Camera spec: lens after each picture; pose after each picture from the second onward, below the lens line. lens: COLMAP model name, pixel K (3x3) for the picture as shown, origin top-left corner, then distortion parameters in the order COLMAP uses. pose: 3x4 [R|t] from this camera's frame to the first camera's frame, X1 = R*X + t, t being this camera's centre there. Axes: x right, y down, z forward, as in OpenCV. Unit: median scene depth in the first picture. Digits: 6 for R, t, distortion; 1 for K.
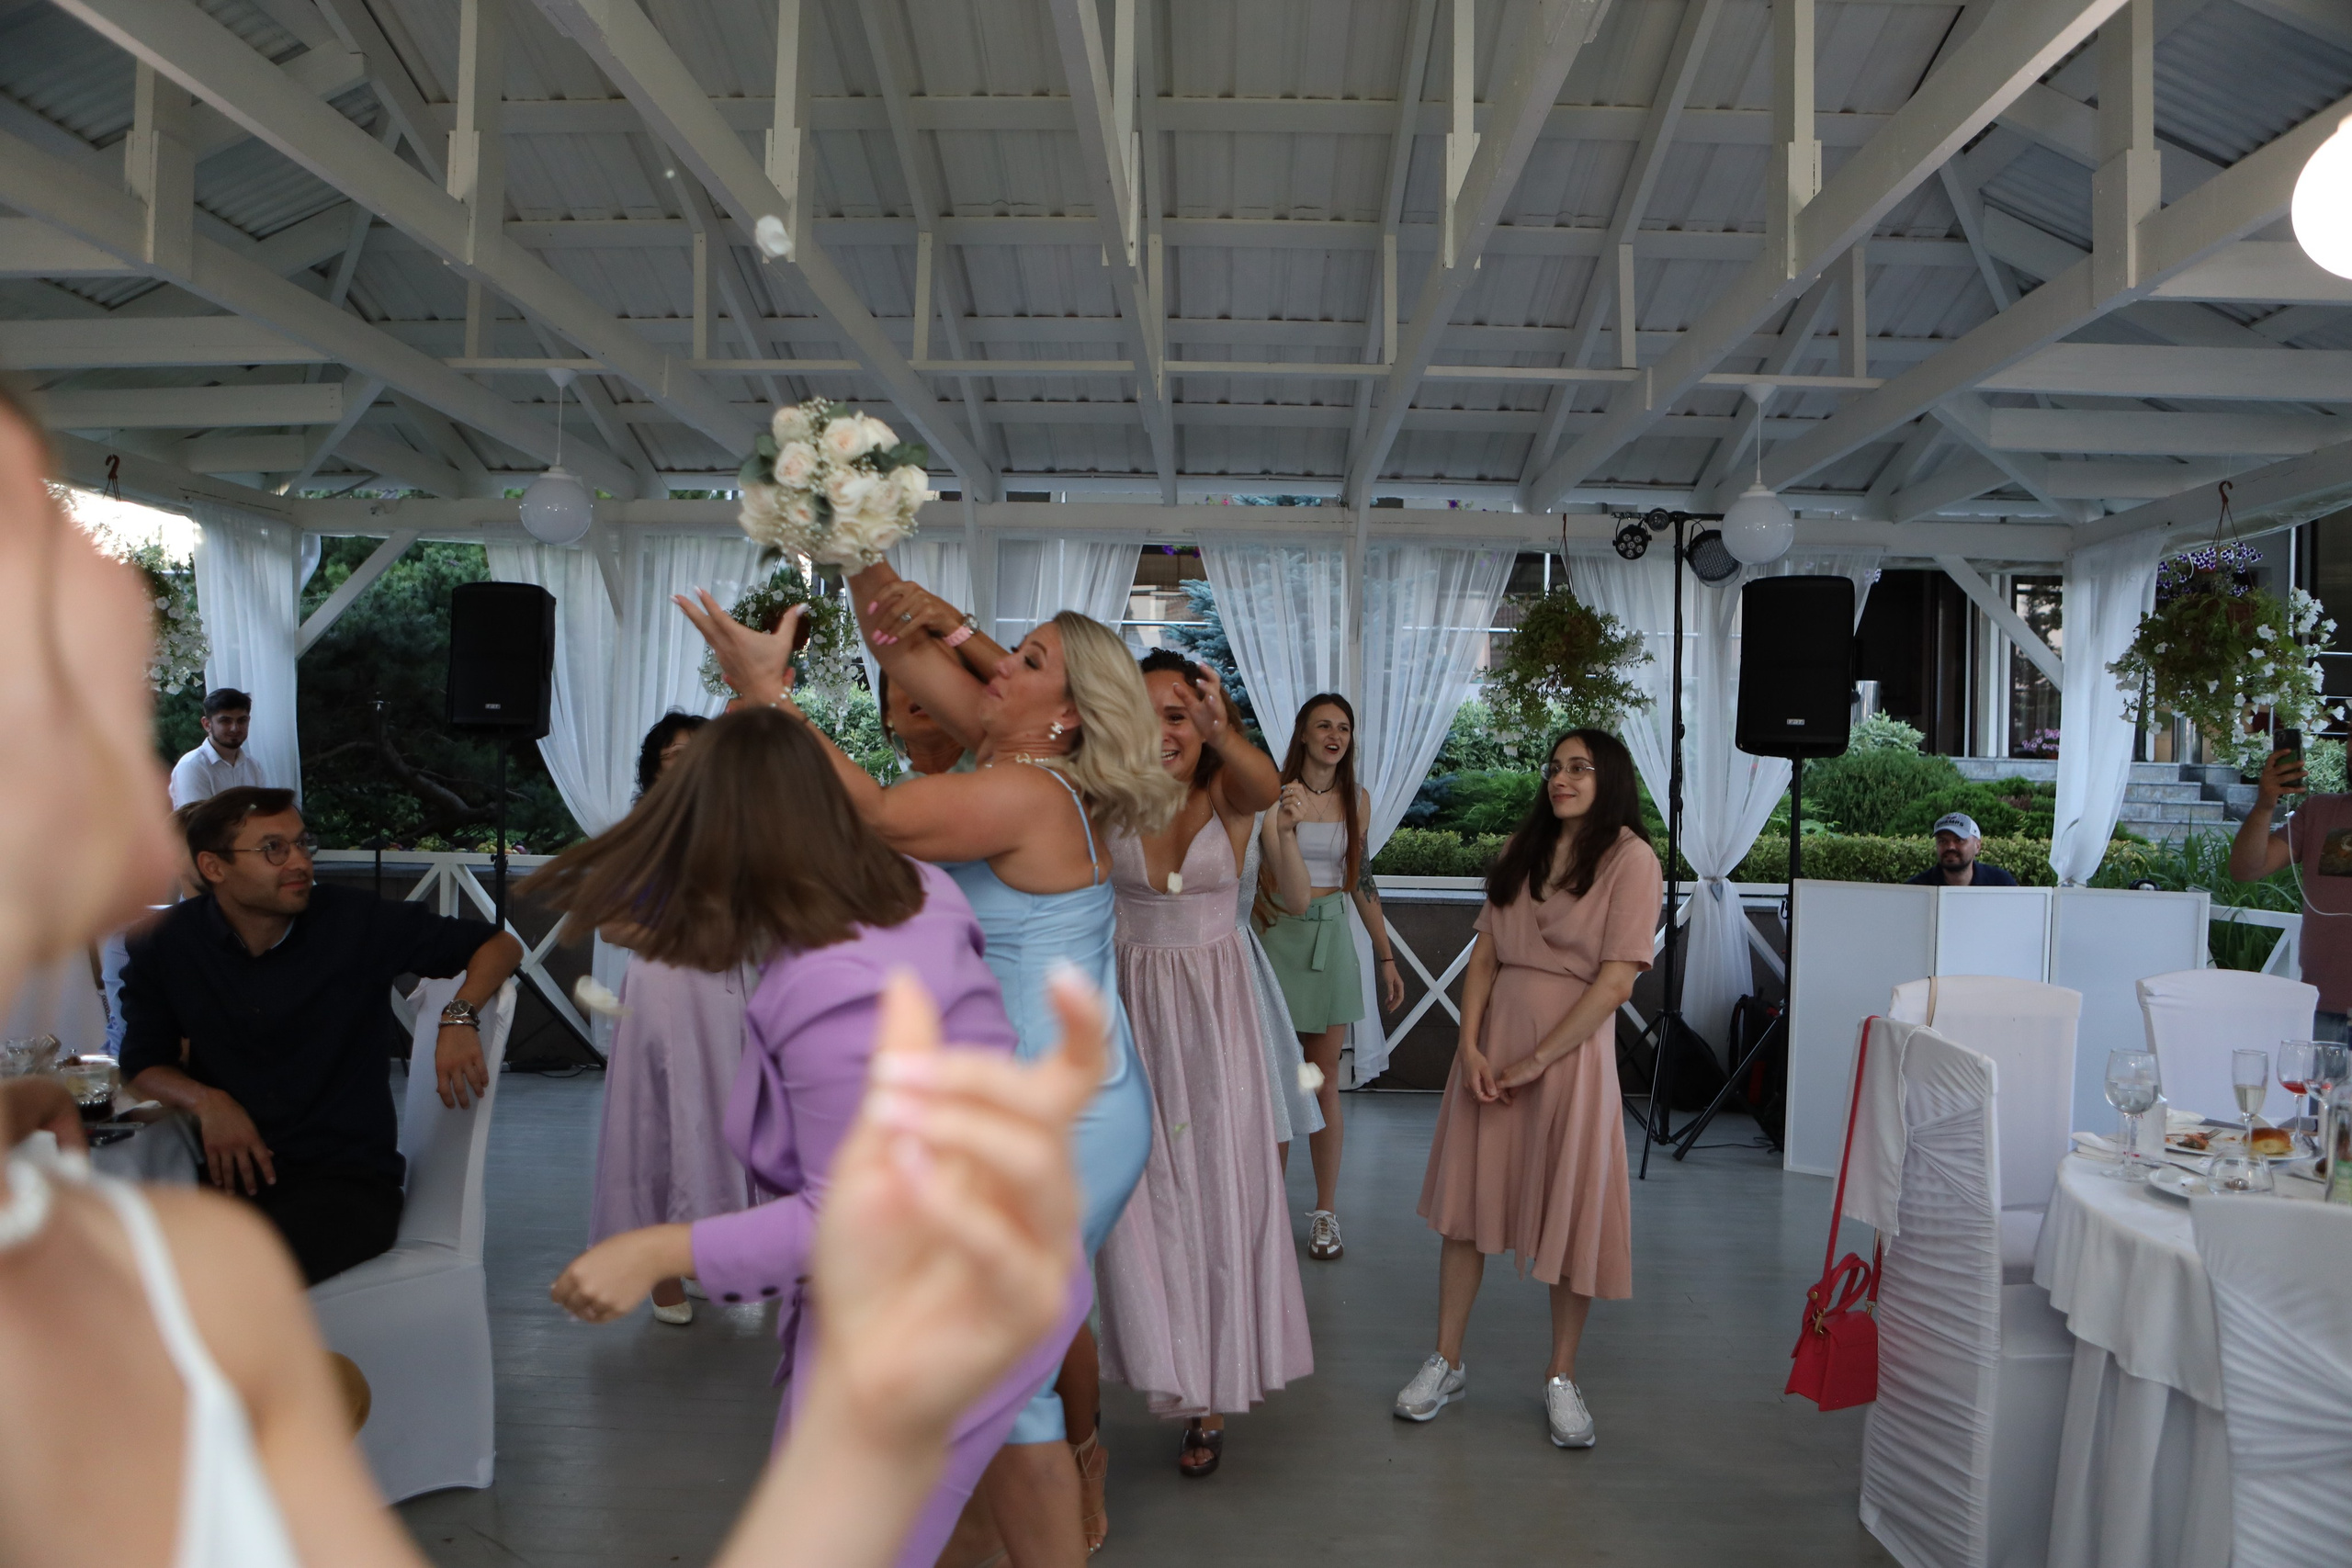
lens RADIAL K [[1637.5, 0, 1188.7], [0, 1637.5, 769.8], [0, 0, 1]] dist [-0.066160, 0.024450]
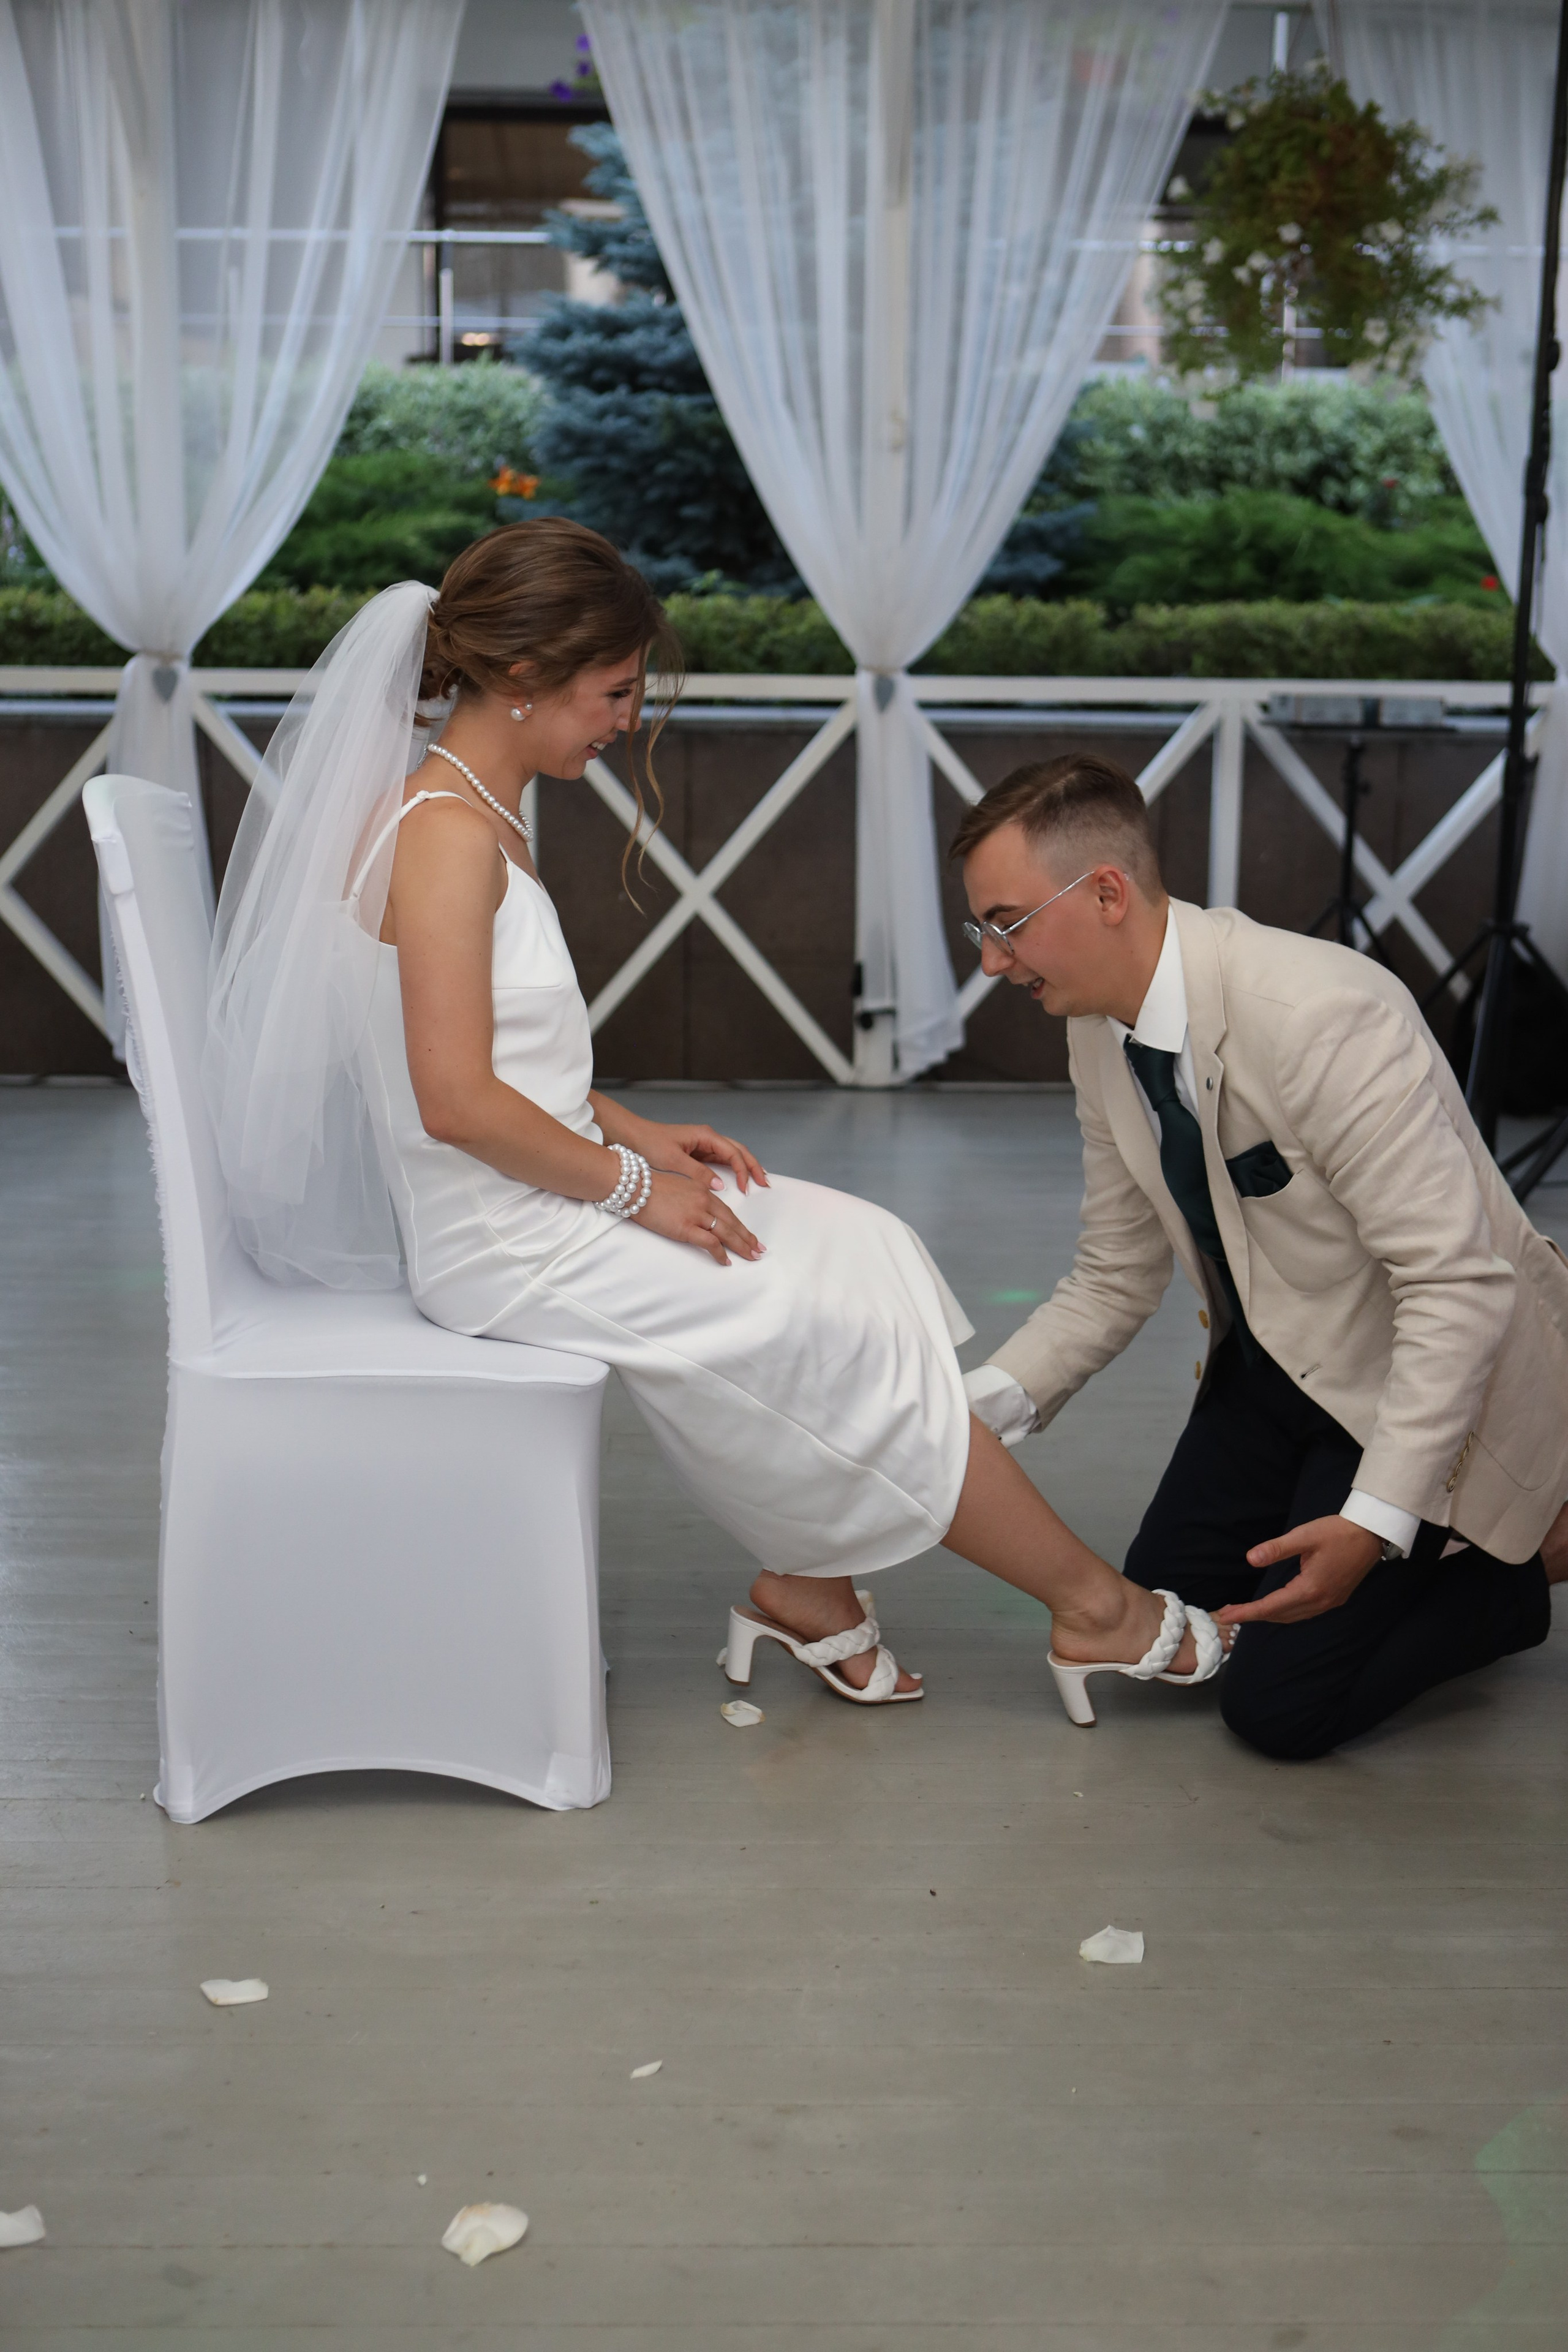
lens RADIAL K [[2717.8, 0, 787.6], [0, 2717.8, 1158.1], [0, 0, 1]] dist [0.000696, 0.000000]
pose [[0.998621, -0.020472, 0.048347, 0.025148], [0.009897, 0.977739, 0.209590, 0.036185], [-0.051561, -0.208823, 0.976593, 0.149578]]
